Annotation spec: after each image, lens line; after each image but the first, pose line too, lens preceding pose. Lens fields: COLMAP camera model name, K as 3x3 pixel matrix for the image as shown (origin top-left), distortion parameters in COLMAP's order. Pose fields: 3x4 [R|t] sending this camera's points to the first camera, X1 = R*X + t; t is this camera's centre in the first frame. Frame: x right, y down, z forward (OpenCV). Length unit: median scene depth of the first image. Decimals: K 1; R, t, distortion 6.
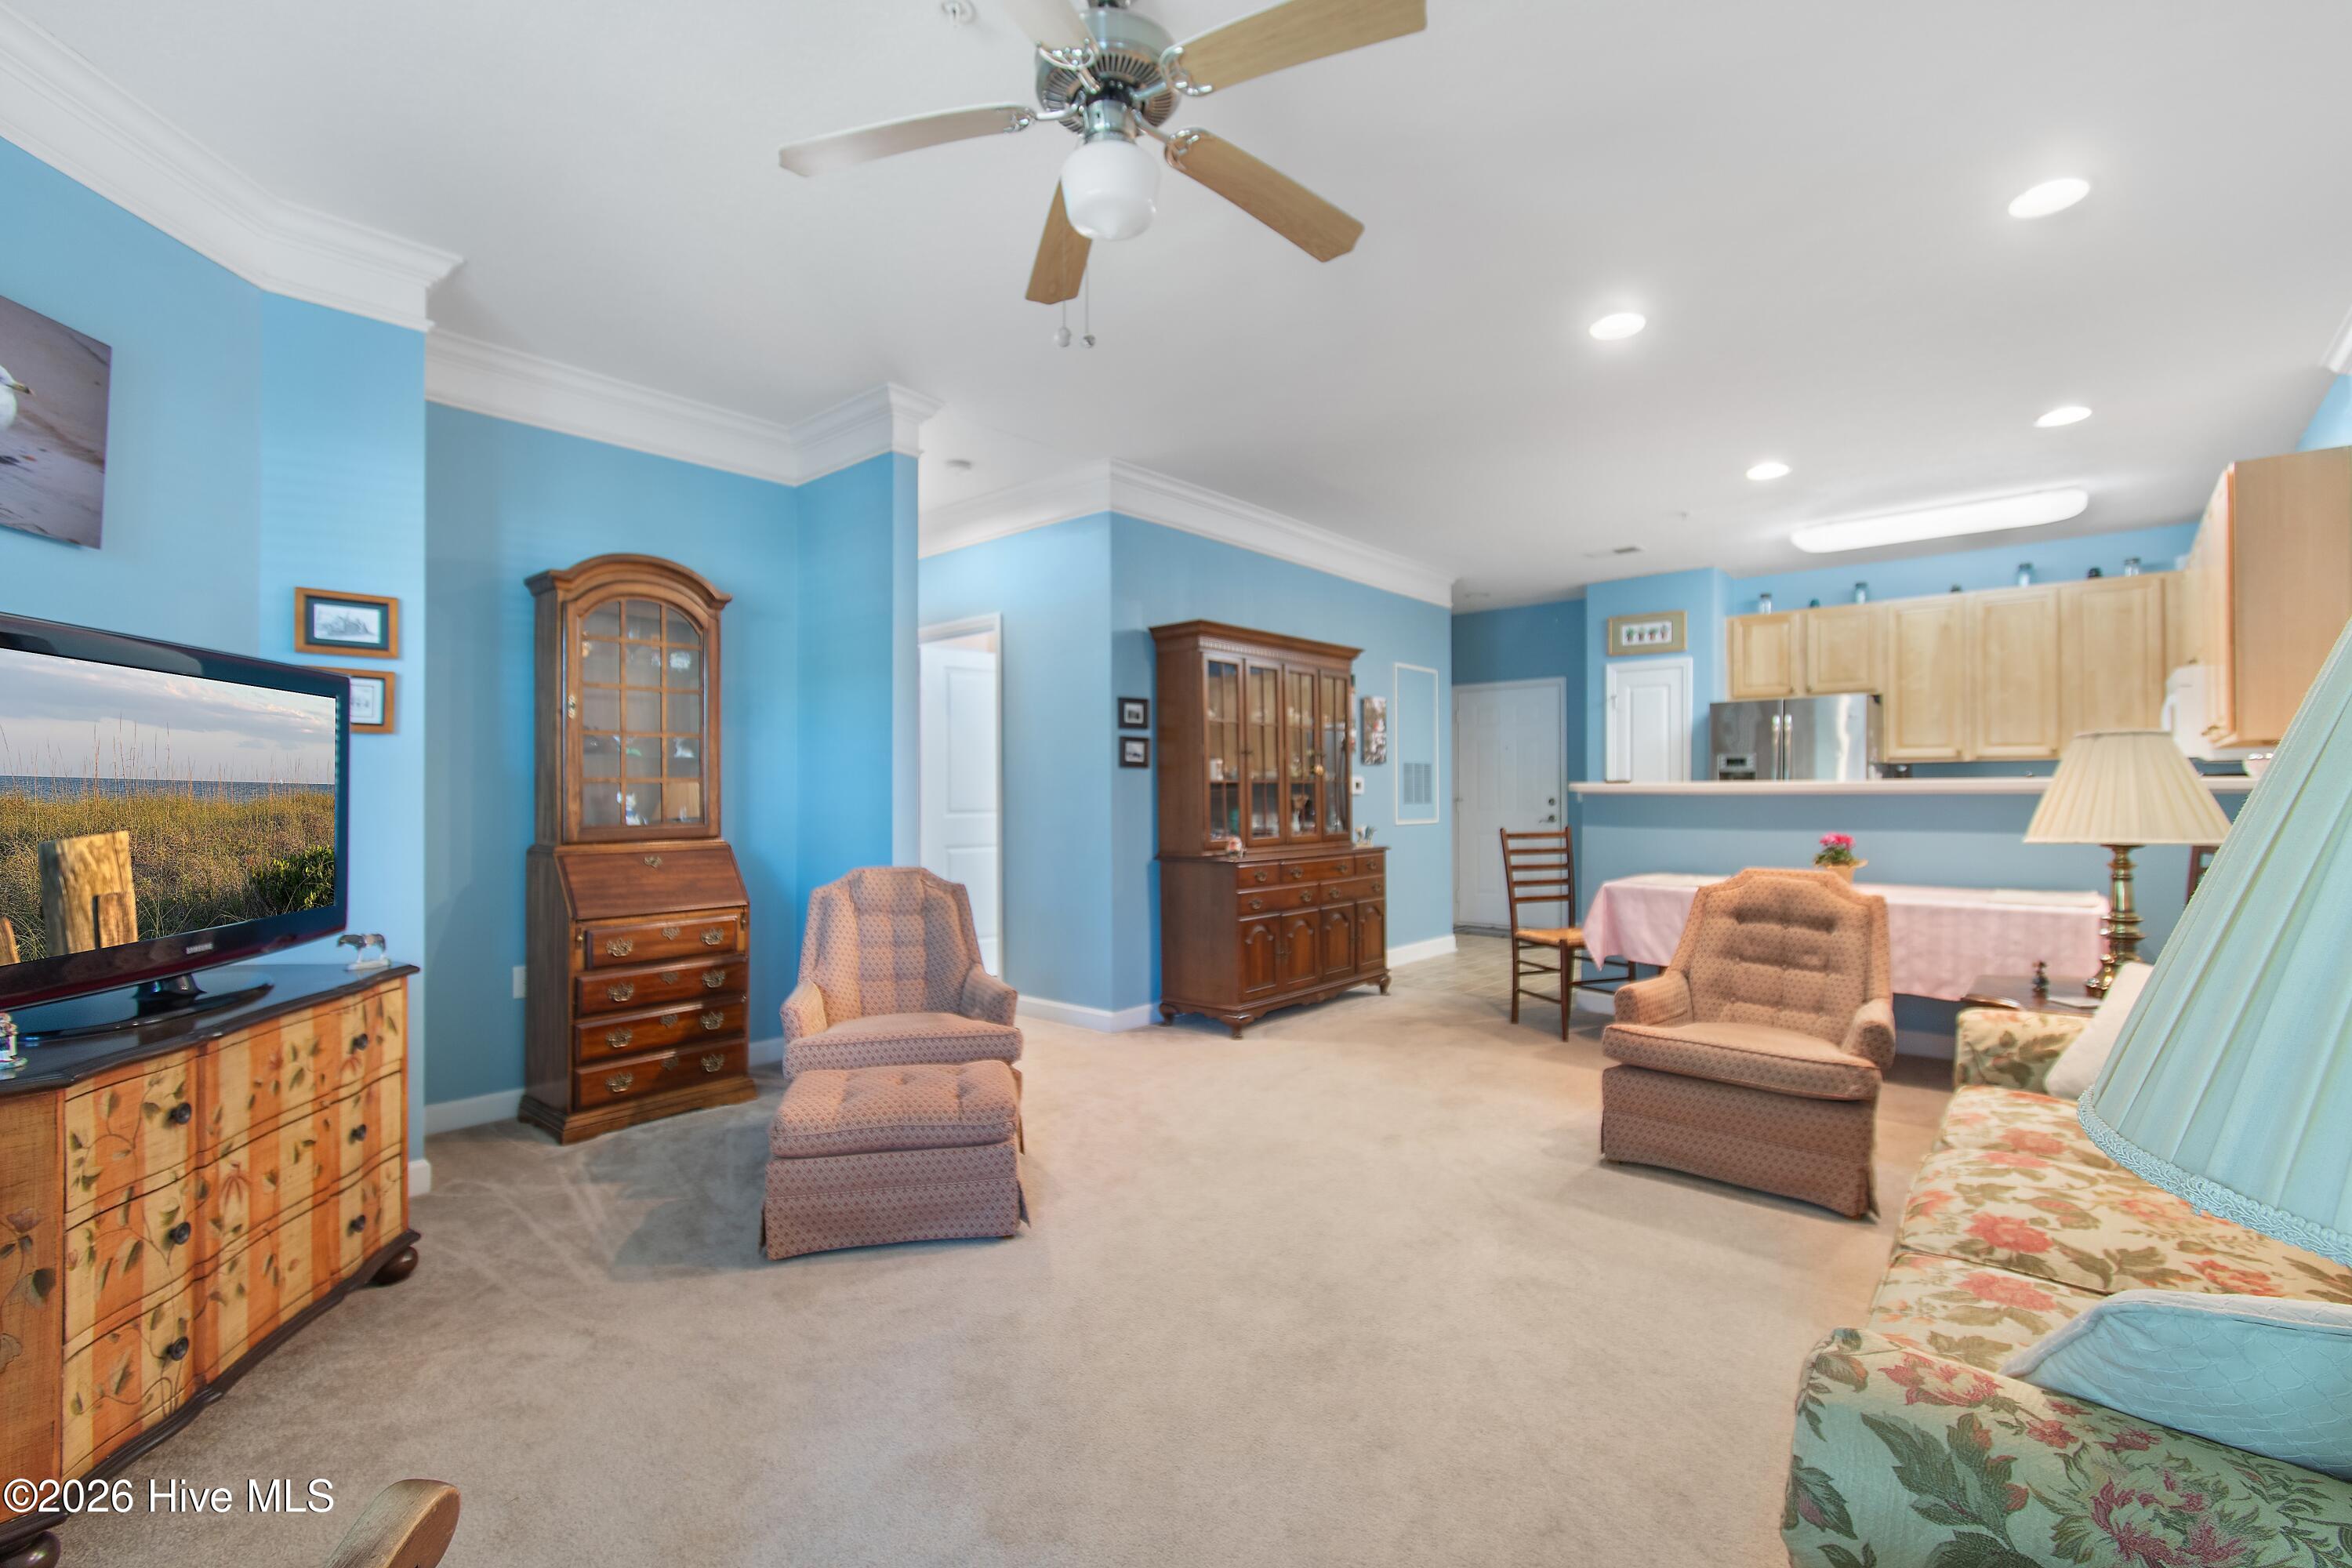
lens RADIAL K [[1046.4, 0, 1179.1], [0, 1046.4, 776.3], [0, 0, 1]] dist [0.000455, -0.000888]
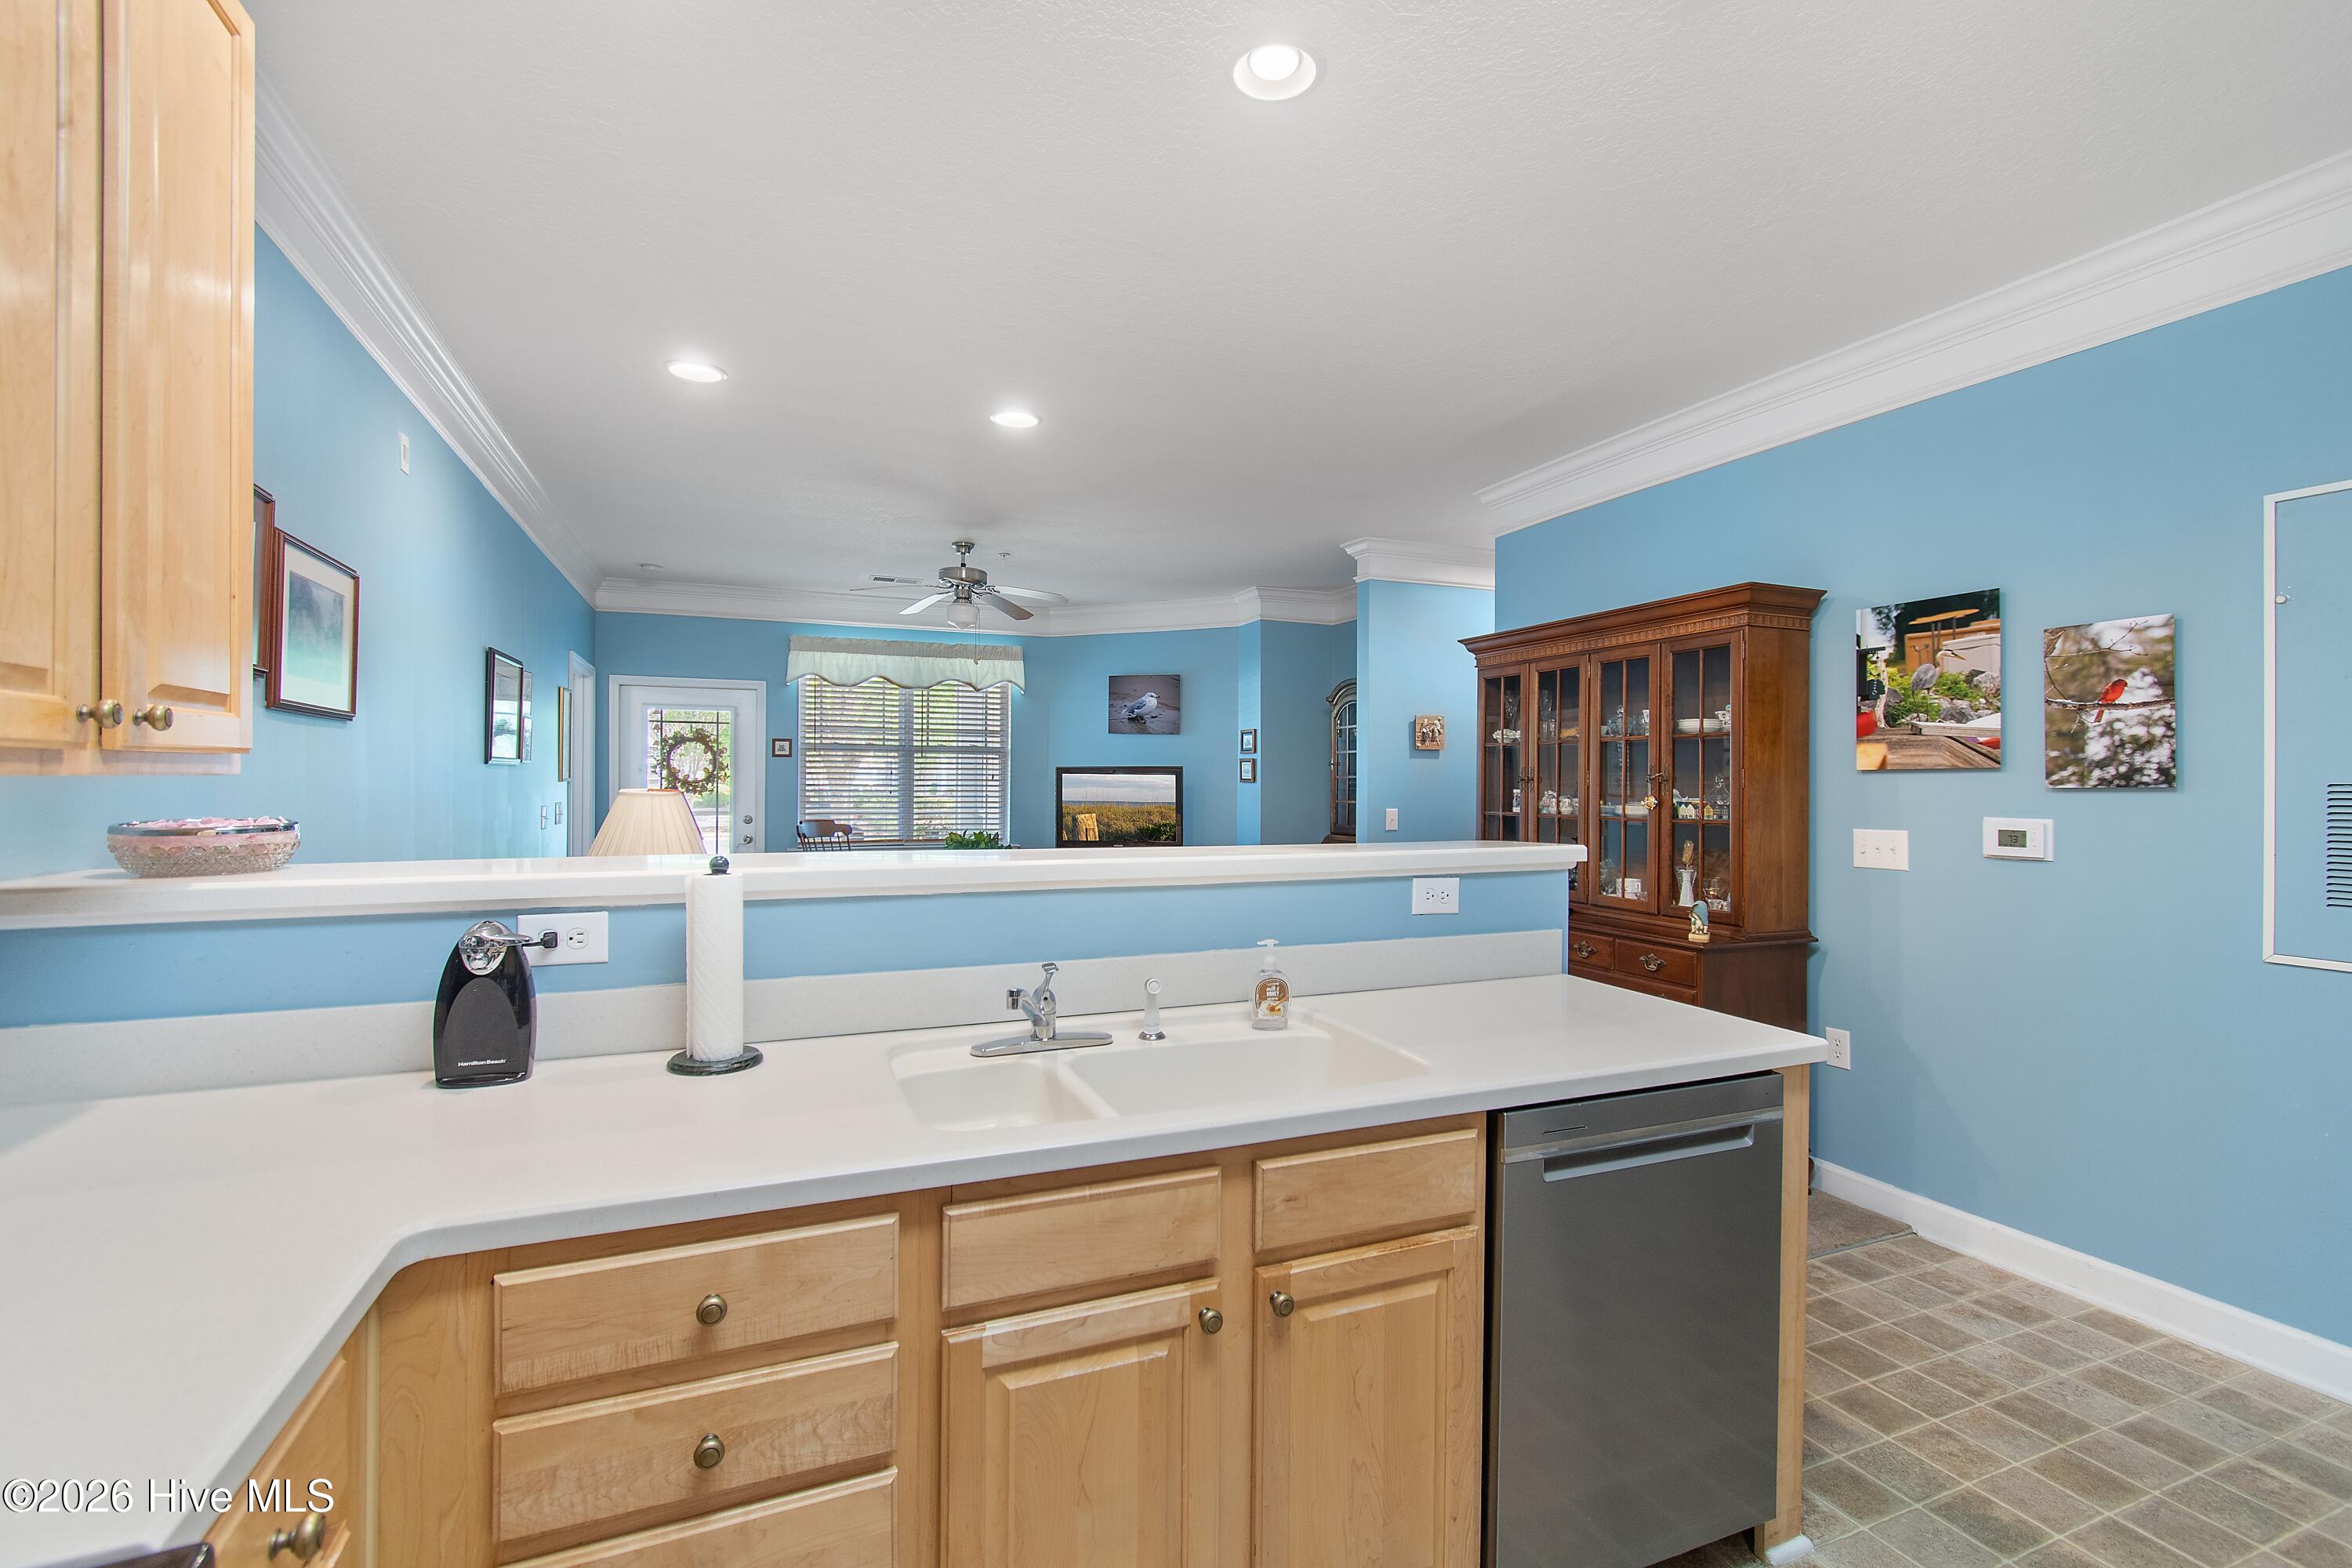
lens RADIAL K [[1033.5, 0, 1176.0], [0, 1033.5, 784.0], [0, 0, 1]] dist [-0.001010, -0.000132]
pose [[-0.441823, 0.004365, -0.897092, 0.703609], [0.010514, 0.999945, -0.000313, -0.016963], [0.897041, -0.009570, -0.441844, 0.857275]]
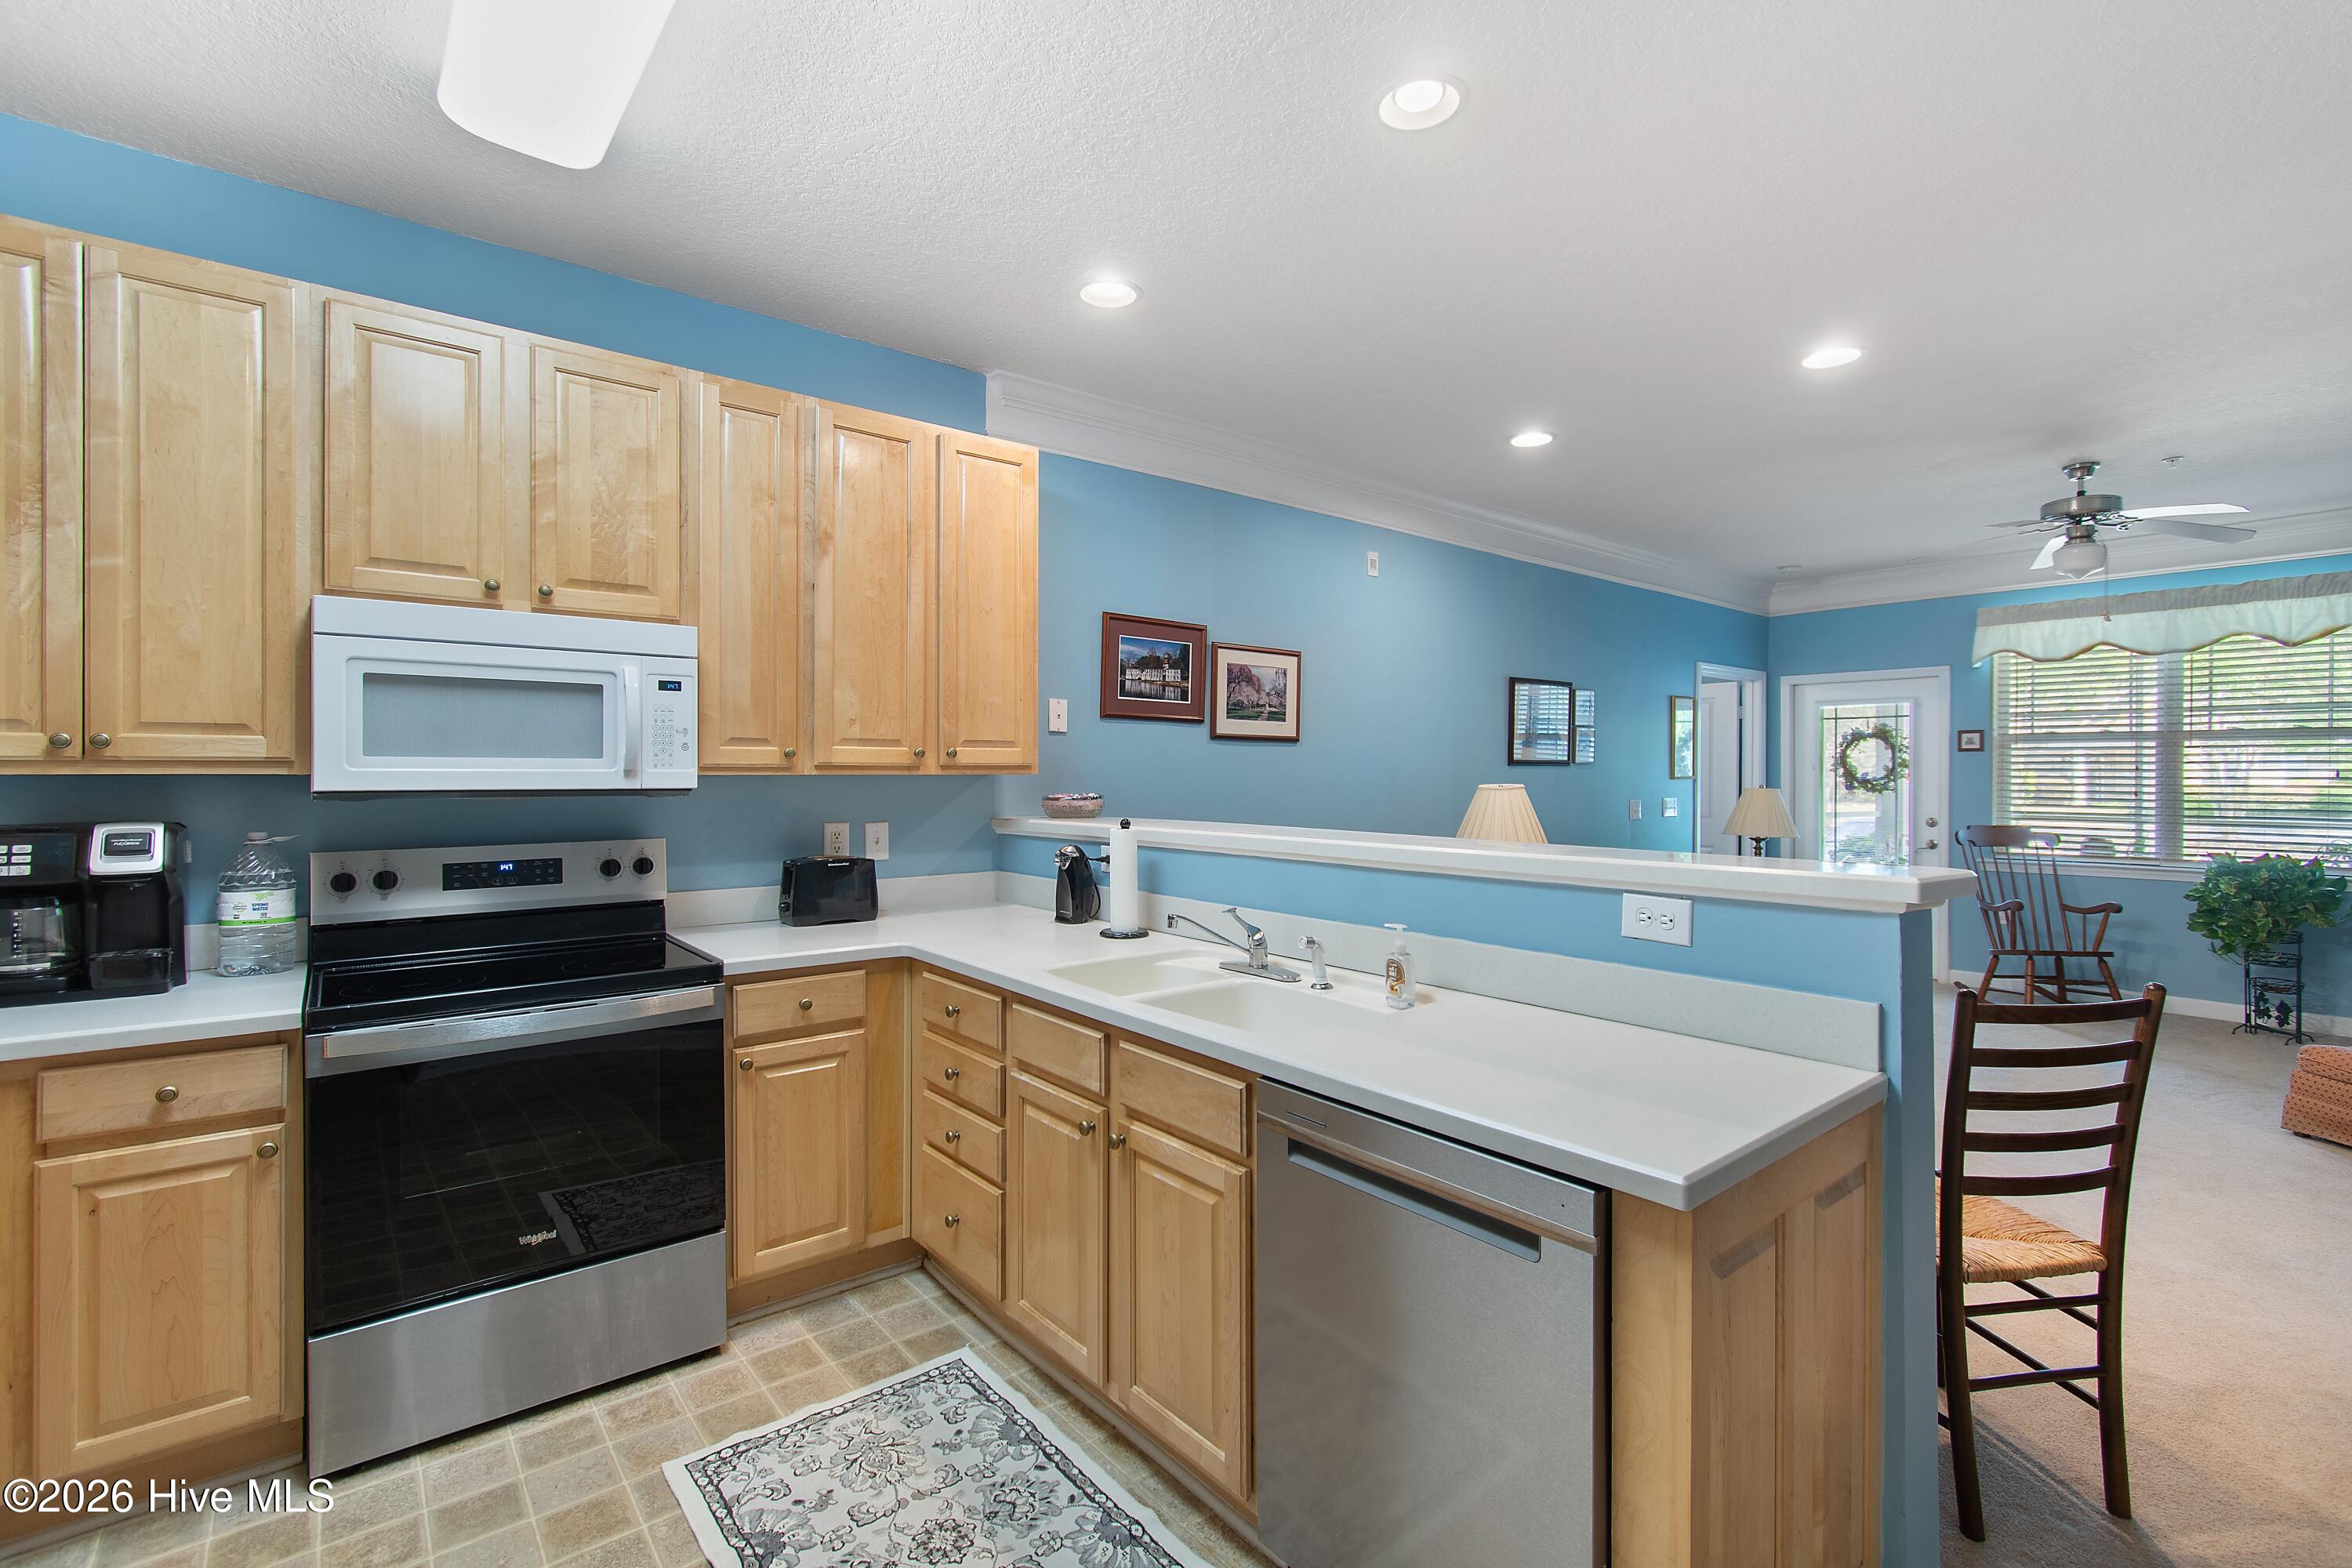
lens RADIAL K [[1046.4, 0, 1179.1], [0, 1046.4, 776.3], [0, 0, 1]] dist [0.000455, -0.000888]
pose [[-0.984678, 0.001425, 0.174376, 0.442576], [-0.001064, 0.999899, -0.014177, -0.013080], [-0.174378, -0.014145, -0.984577, 1.074454]]
